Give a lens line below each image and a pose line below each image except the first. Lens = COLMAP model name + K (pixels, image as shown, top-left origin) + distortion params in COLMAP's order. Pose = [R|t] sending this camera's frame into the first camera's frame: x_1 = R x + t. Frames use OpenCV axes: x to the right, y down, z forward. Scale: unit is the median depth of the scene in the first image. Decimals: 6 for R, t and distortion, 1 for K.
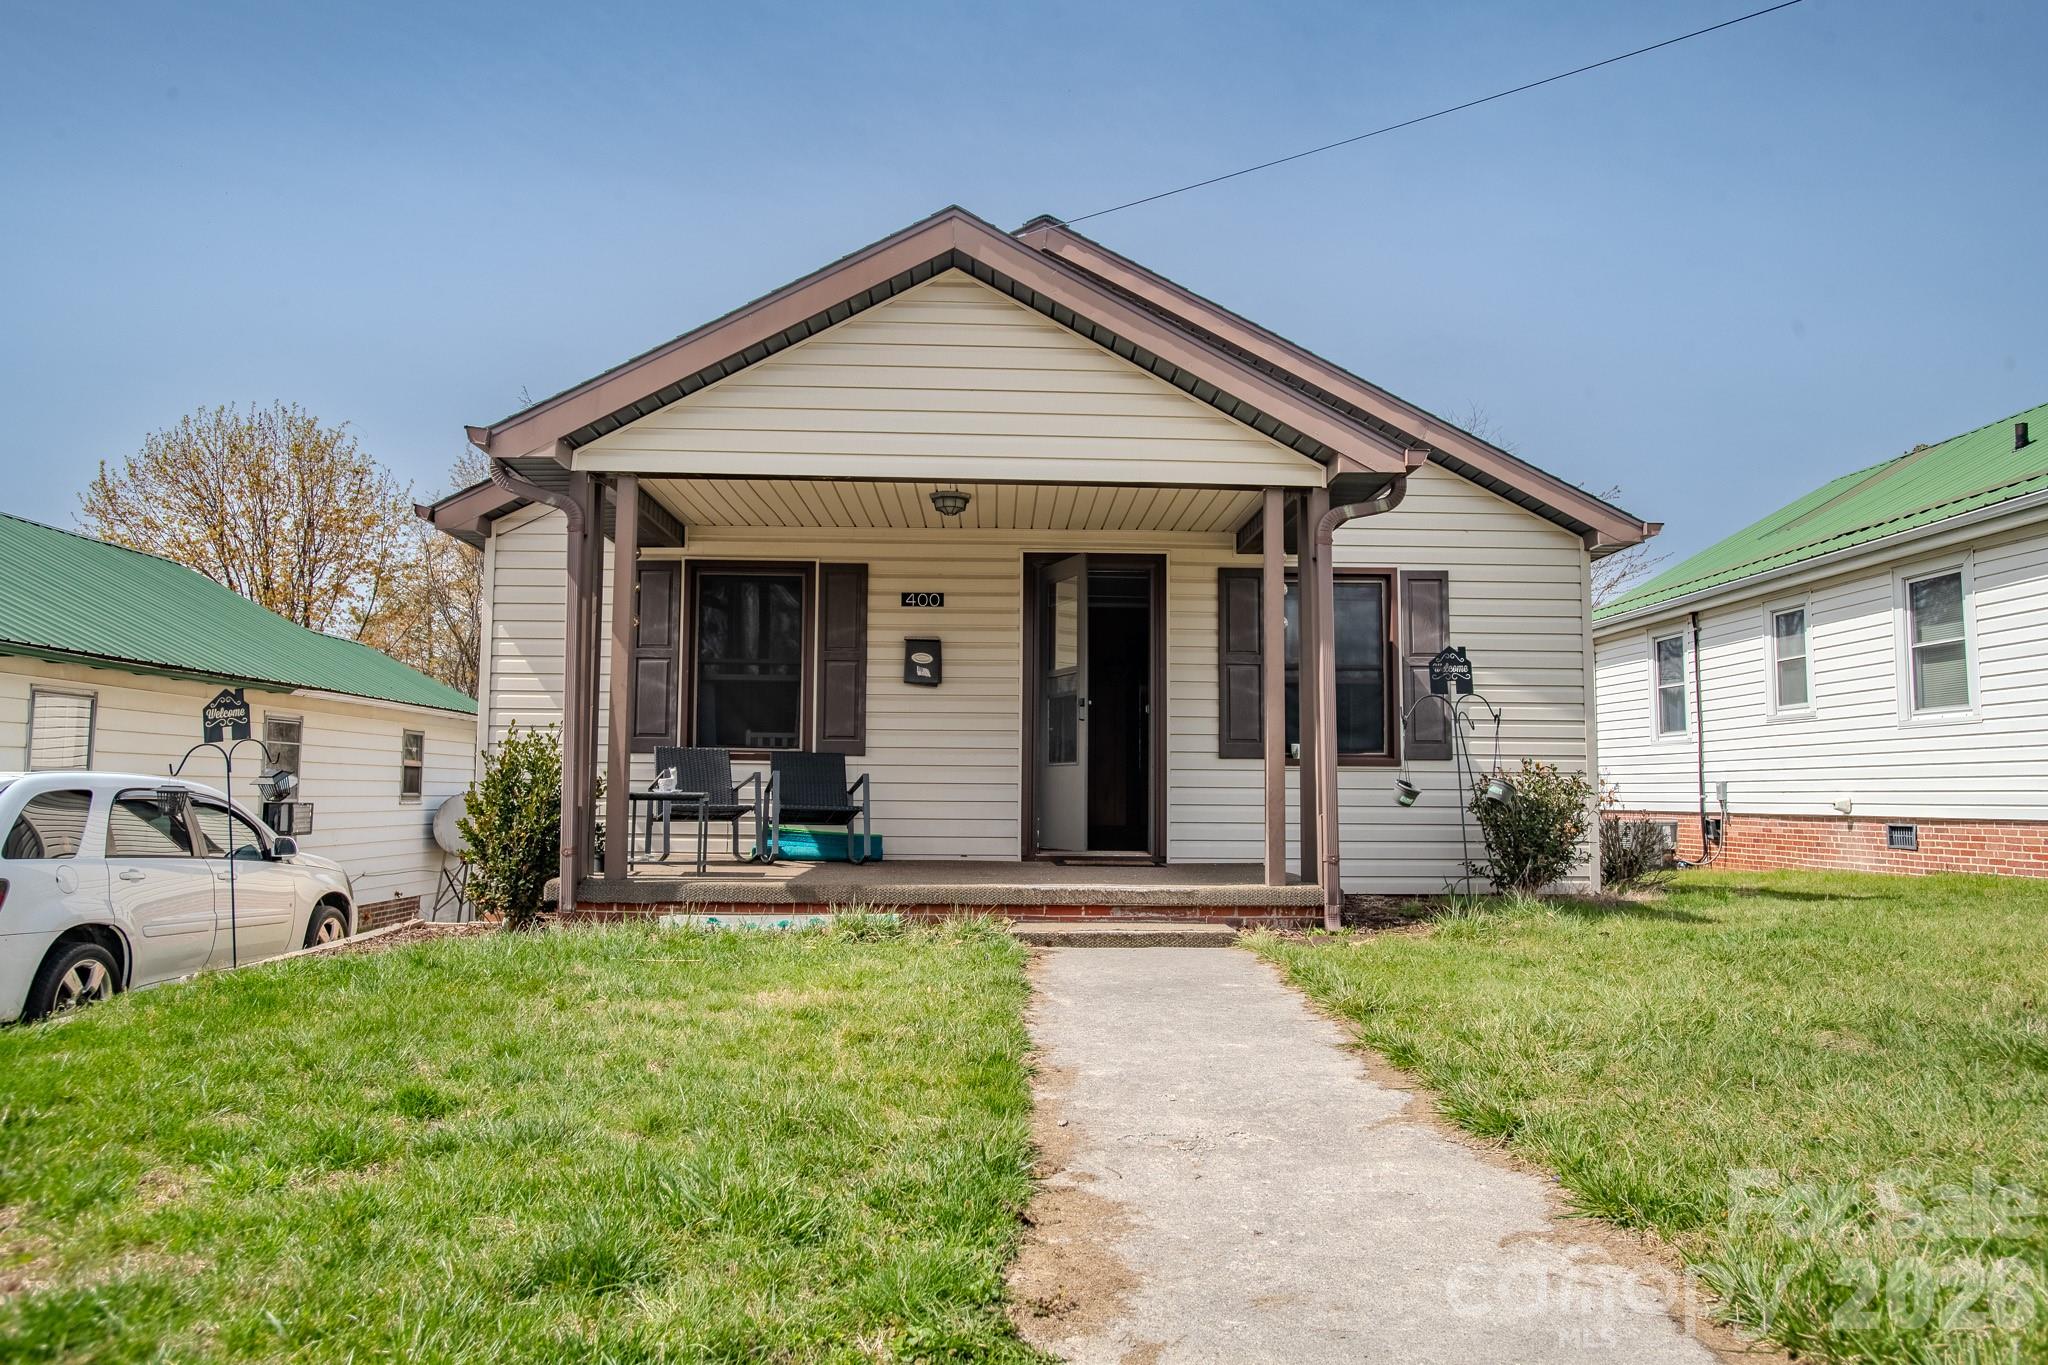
lens RADIAL K [[1379.9, 0, 1024.0], [0, 1379.9, 682.5], [0, 0, 1]] dist [-0.022599, 0.049883]
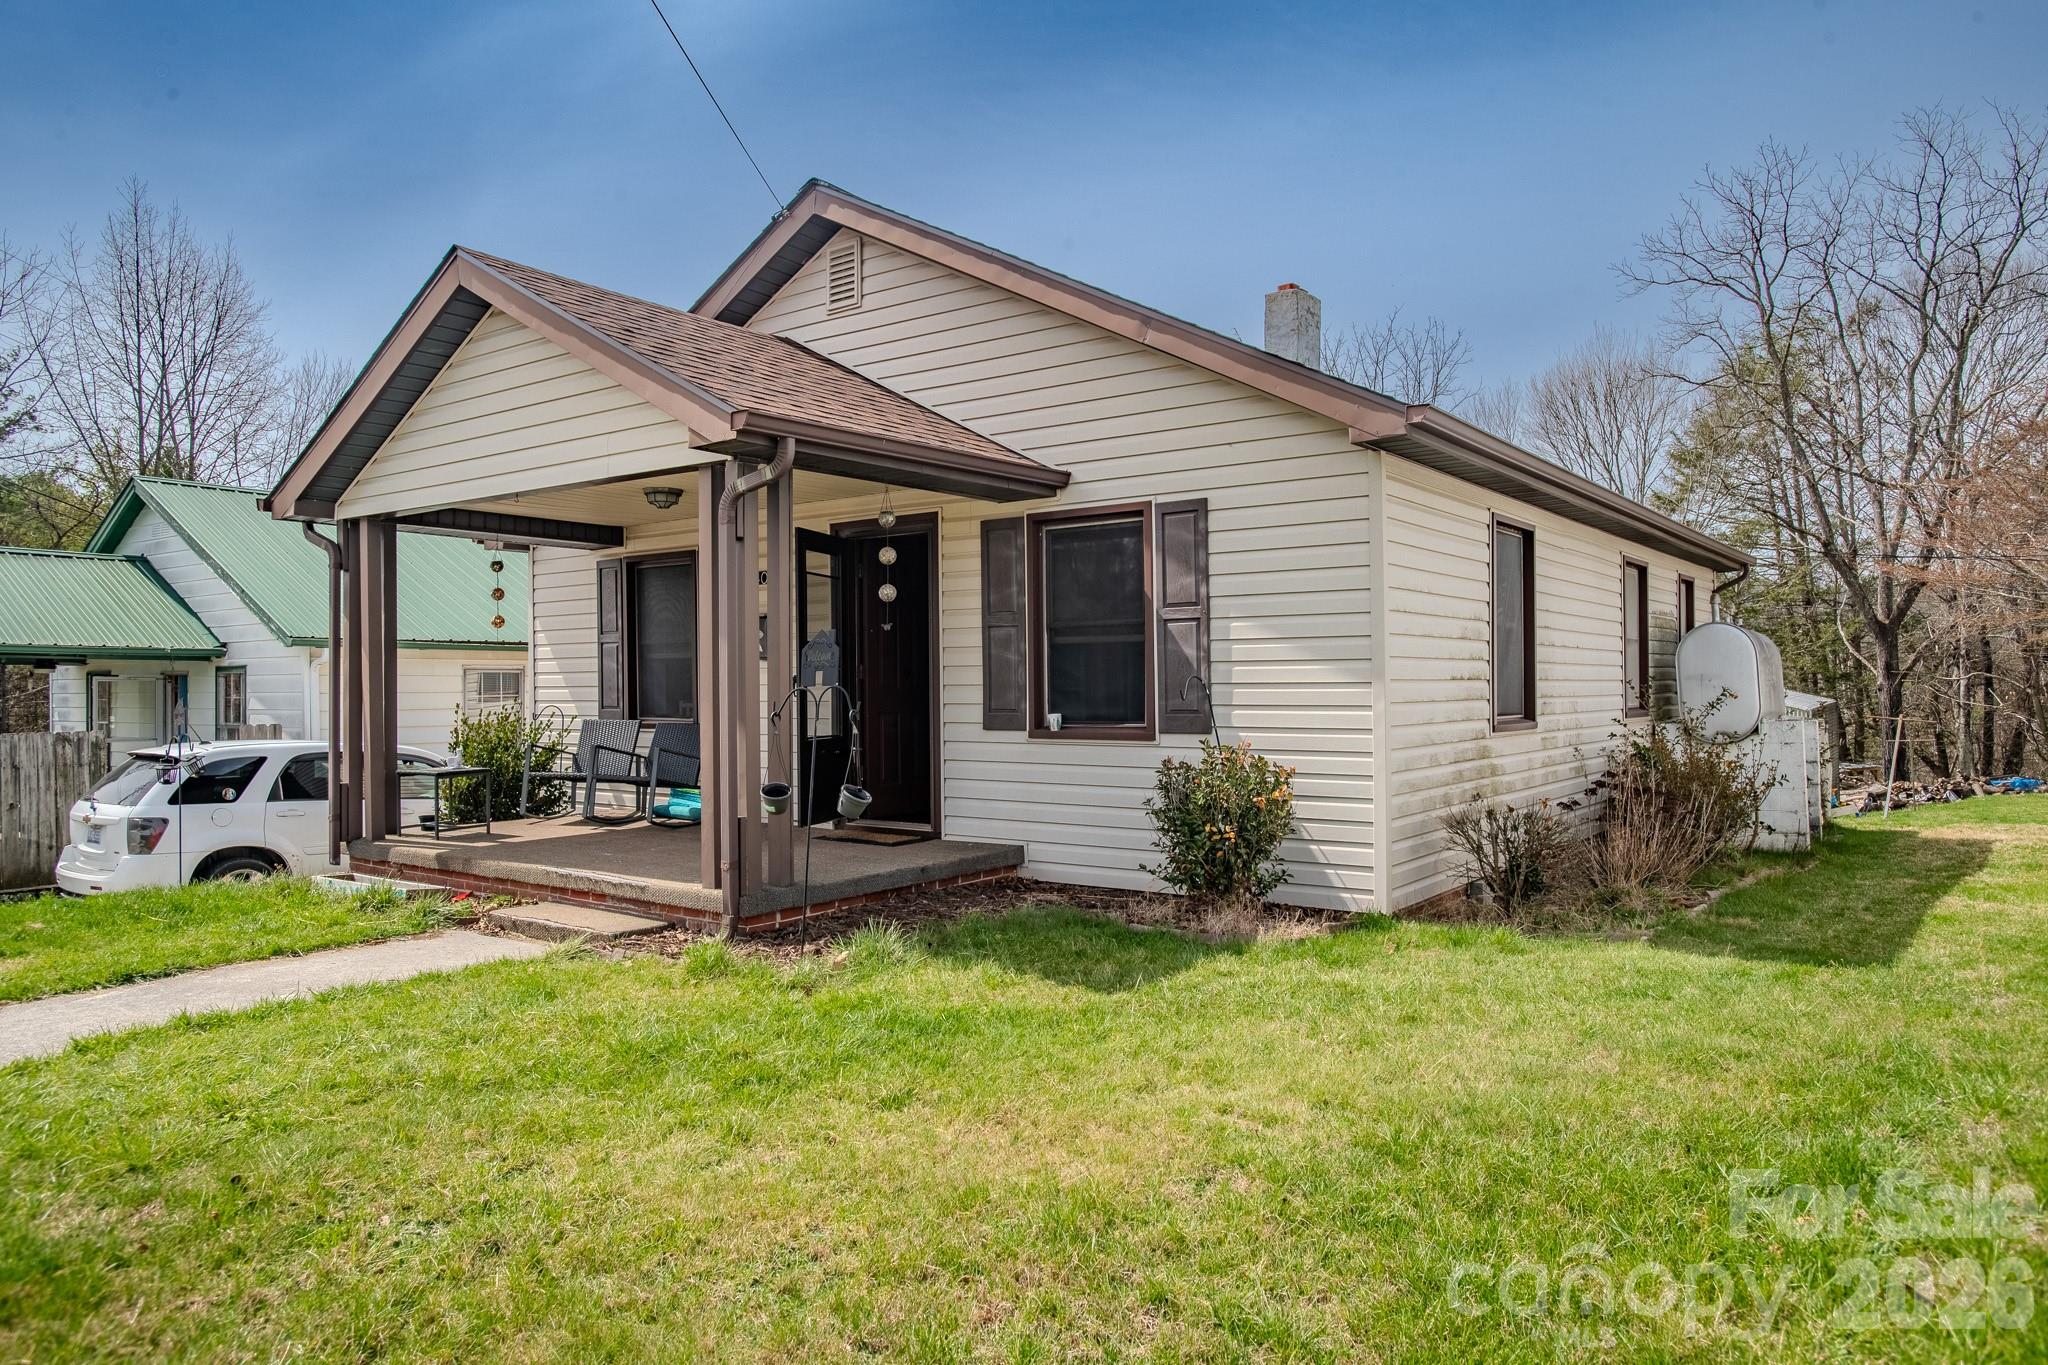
lens RADIAL K [[1304.8, 0, 1028.3], [0, 1304.8, 682.2], [0, 0, 1]] dist [-0.032082, 0.040341]
pose [[0.790818, -0.015643, -0.611851, 0.695688], [0.063661, 0.996353, 0.056808, -0.024107], [0.608731, -0.083876, 0.788930, 0.330823]]
